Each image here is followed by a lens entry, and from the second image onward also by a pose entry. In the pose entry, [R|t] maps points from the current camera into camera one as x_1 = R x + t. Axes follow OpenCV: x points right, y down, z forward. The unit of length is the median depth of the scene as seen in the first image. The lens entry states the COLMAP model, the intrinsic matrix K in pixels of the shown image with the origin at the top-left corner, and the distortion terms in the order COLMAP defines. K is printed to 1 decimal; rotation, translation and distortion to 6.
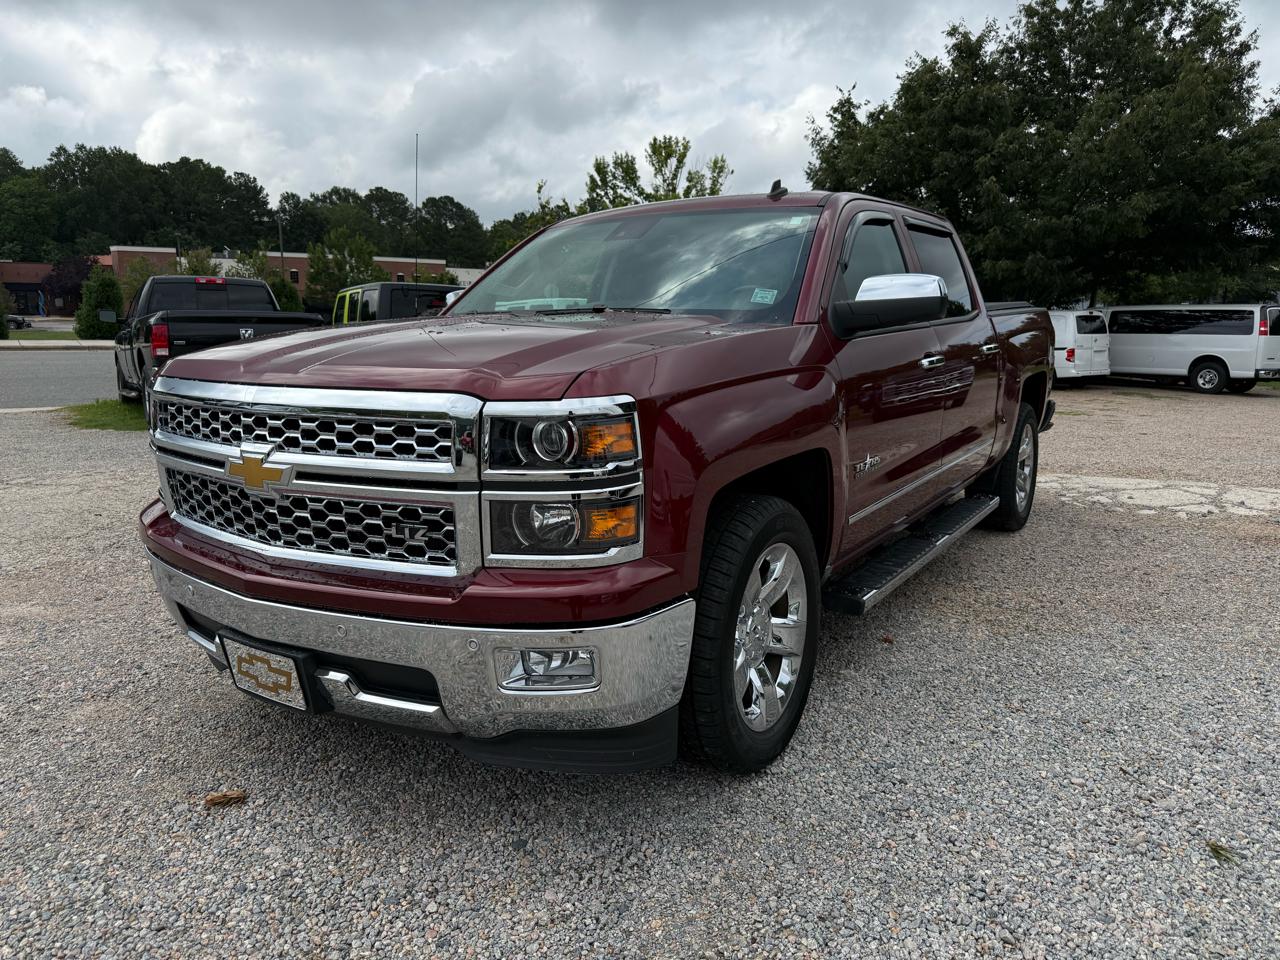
lens RADIAL K [[961.8, 0, 619.8], [0, 961.8, 477.5], [0, 0, 1]] dist [-0.006286, -0.003731]
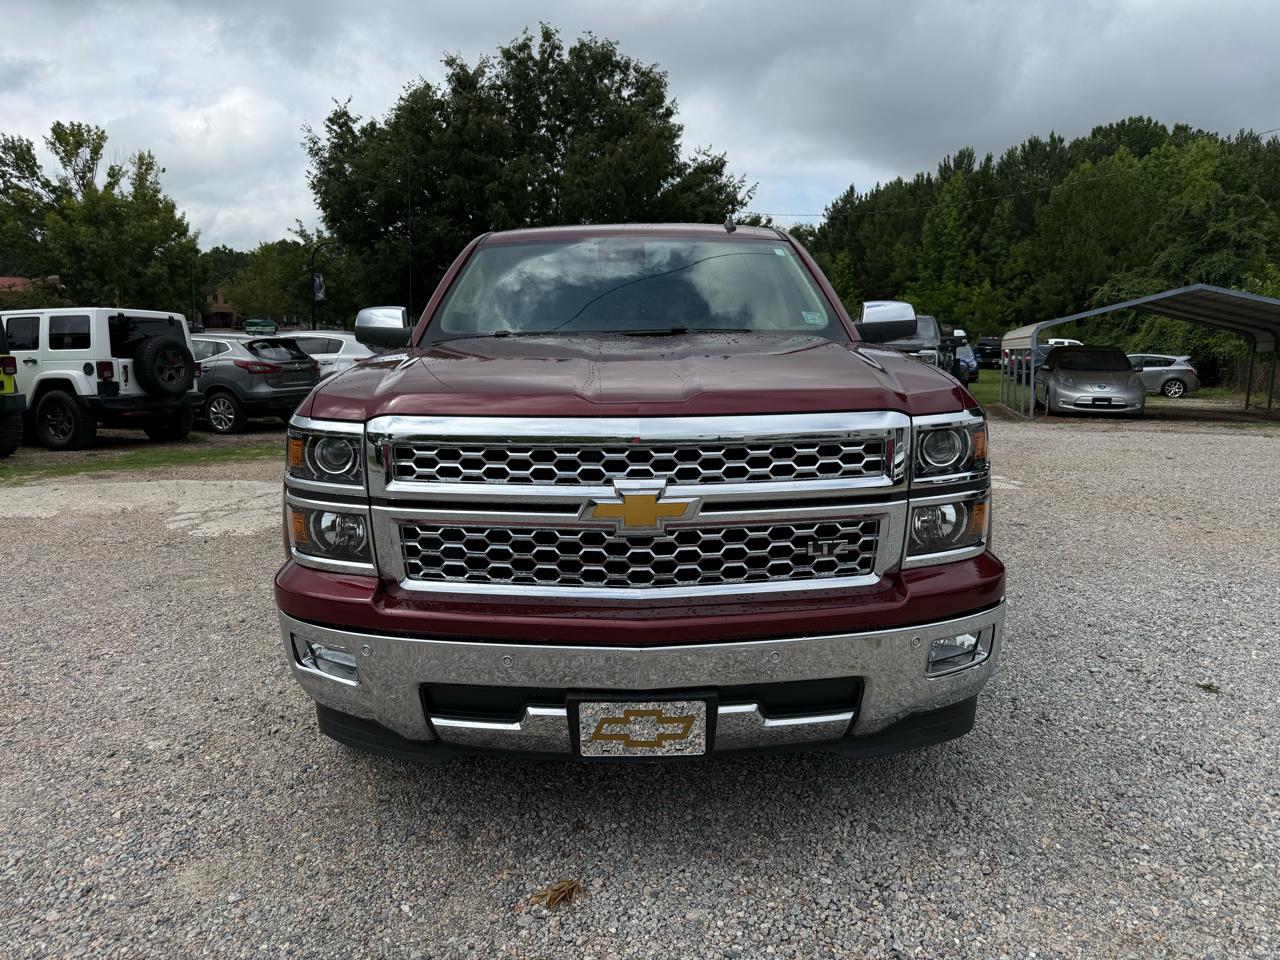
lens RADIAL K [[925.3, 0, 637.1], [0, 925.3, 484.1], [0, 0, 1]] dist [0.019947, -0.022157]
pose [[0.828433, -0.091360, 0.552587, -0.838807], [0.090162, 0.995493, 0.029416, -0.052893], [-0.552784, 0.025454, 0.832936, 0.263408]]
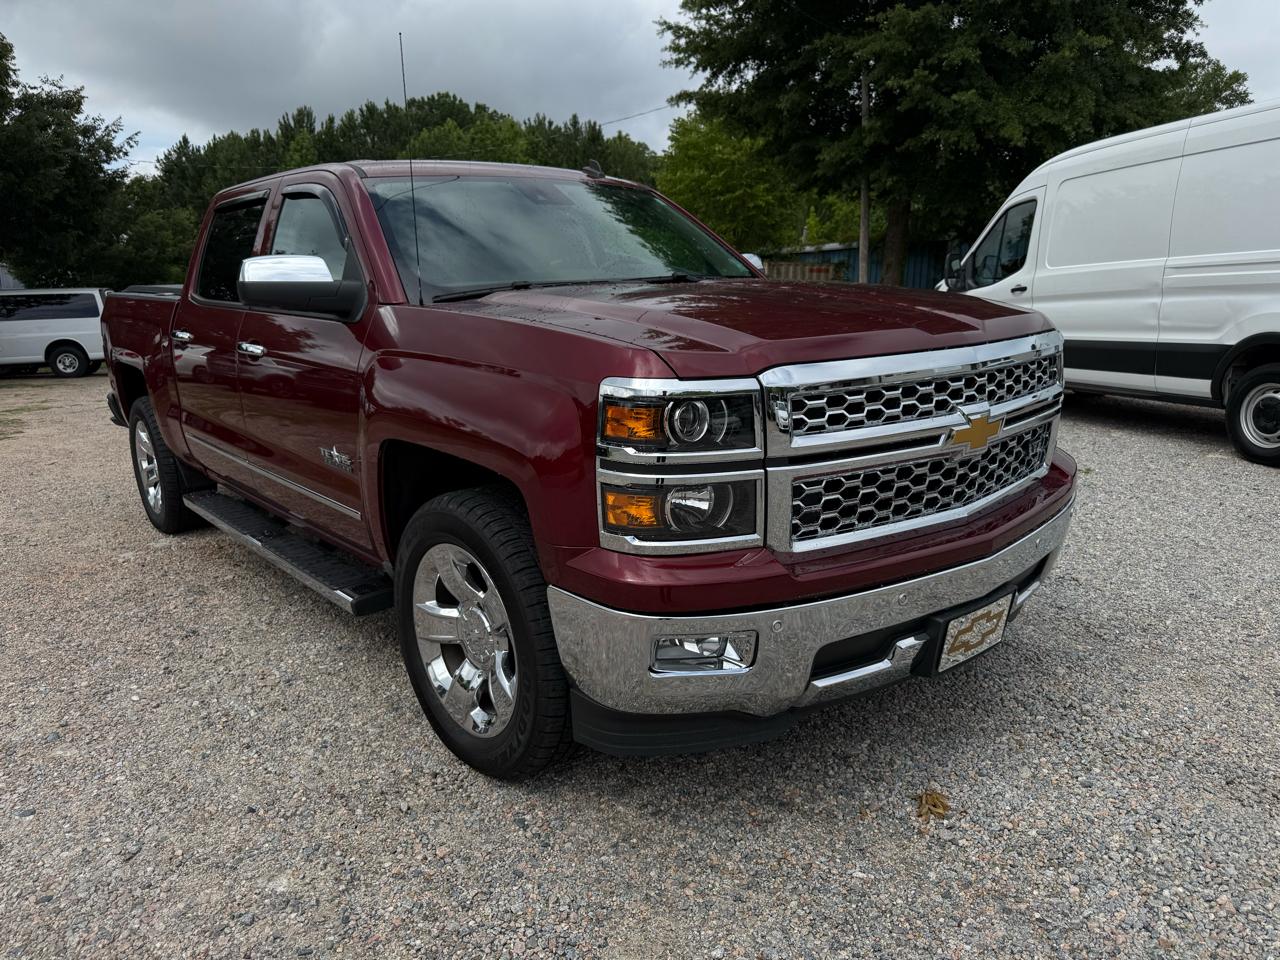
lens RADIAL K [[925.3, 0, 637.1], [0, 925.3, 484.1], [0, 0, 1]] dist [0.019947, -0.022157]
pose [[0.277988, -0.209423, 0.937478, -1.331708], [0.182778, 0.969647, 0.162411, -0.163812], [-0.943035, 0.126202, 0.307828, 0.991284]]
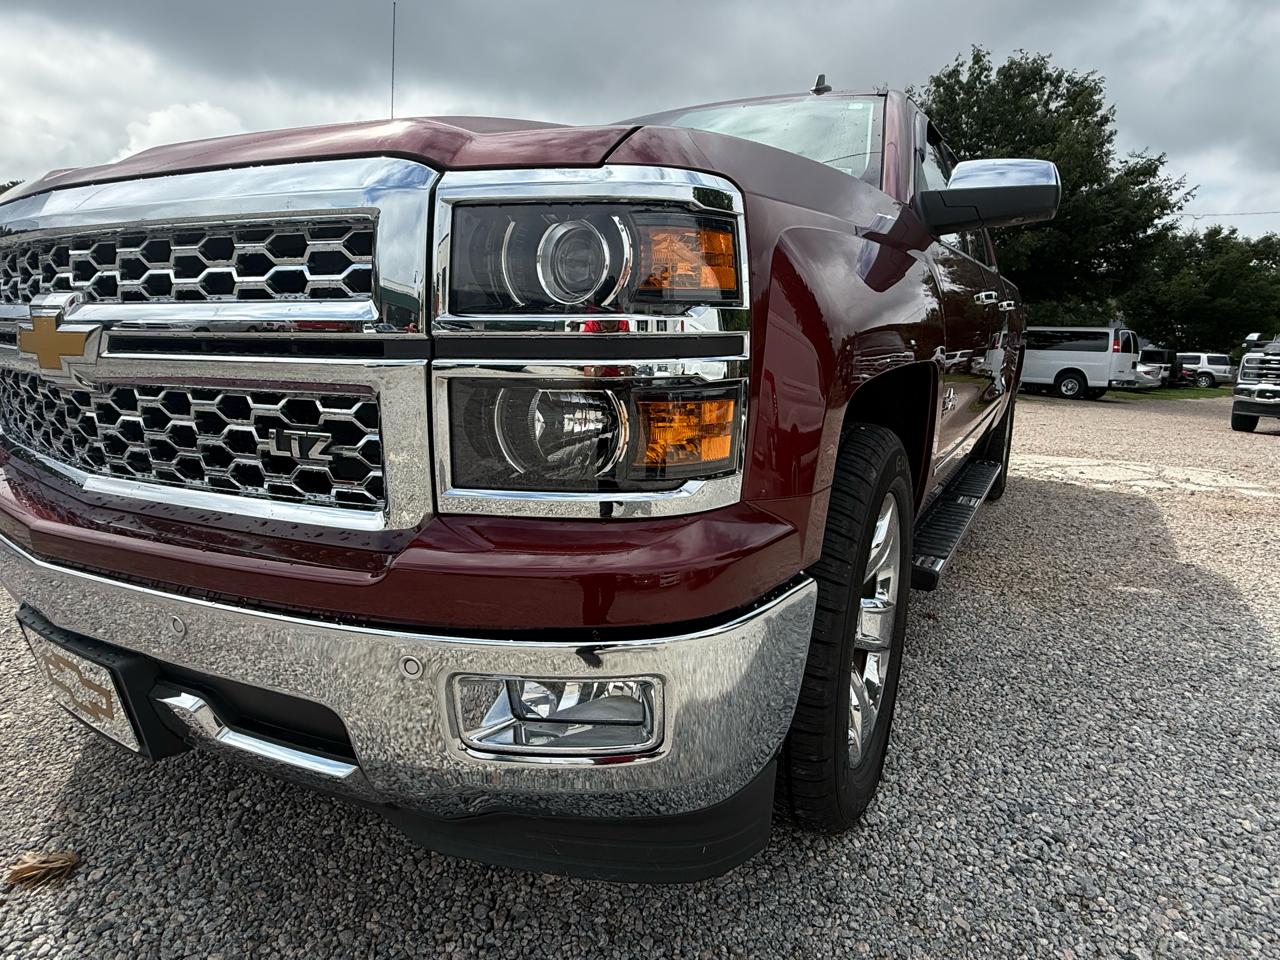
lens RADIAL K [[742.7, 0, 640.0], [0, 742.7, 480.0], [0, 0, 1]] dist [-0.001390, 0.001777]
pose [[0.997860, 0.026795, 0.059638, -0.050969], [-0.028377, 0.999264, 0.025828, 0.054532], [-0.058902, -0.027465, 0.997886, 0.529043]]
